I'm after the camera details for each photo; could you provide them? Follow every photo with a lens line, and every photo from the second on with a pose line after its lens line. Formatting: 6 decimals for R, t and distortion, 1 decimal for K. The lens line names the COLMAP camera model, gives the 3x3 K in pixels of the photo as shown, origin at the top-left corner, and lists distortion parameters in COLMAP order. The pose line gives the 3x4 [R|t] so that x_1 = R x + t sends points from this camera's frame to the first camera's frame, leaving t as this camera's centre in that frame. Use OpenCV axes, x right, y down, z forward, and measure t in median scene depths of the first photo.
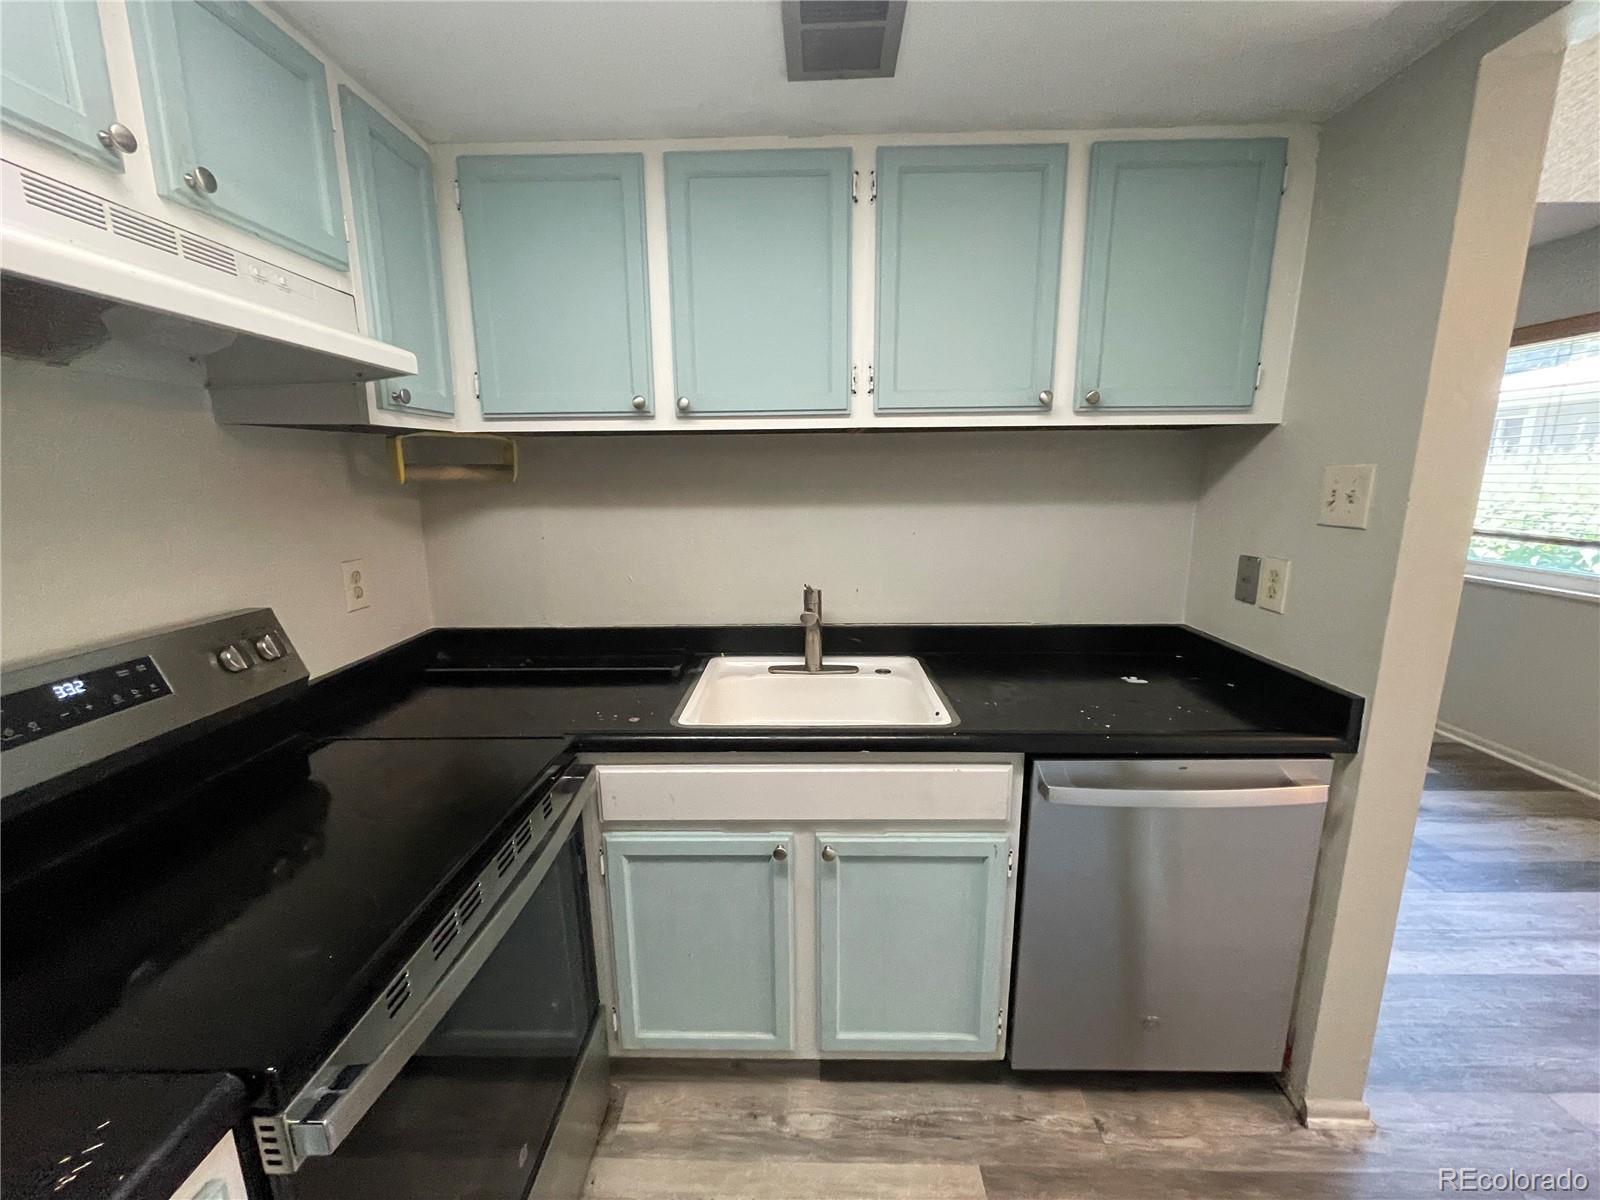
lens RADIAL K [[644.5, 0, 794.2], [0, 644.5, 600.2], [0, 0, 1]] dist [-0.005629, 0.000332]
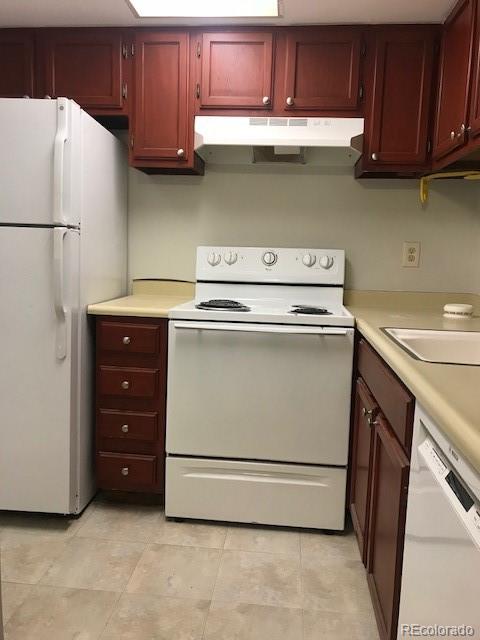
lens RADIAL K [[521.4, 0, 240.0], [0, 521.4, 320.0], [0, 0, 1]] dist [0.001515, 0.000475]
pose [[-0.068863, 0.148188, -0.986559, 1.129636], [-0.223461, 0.961488, 0.160020, 0.035727], [0.972277, 0.231477, -0.033096, 0.639635]]
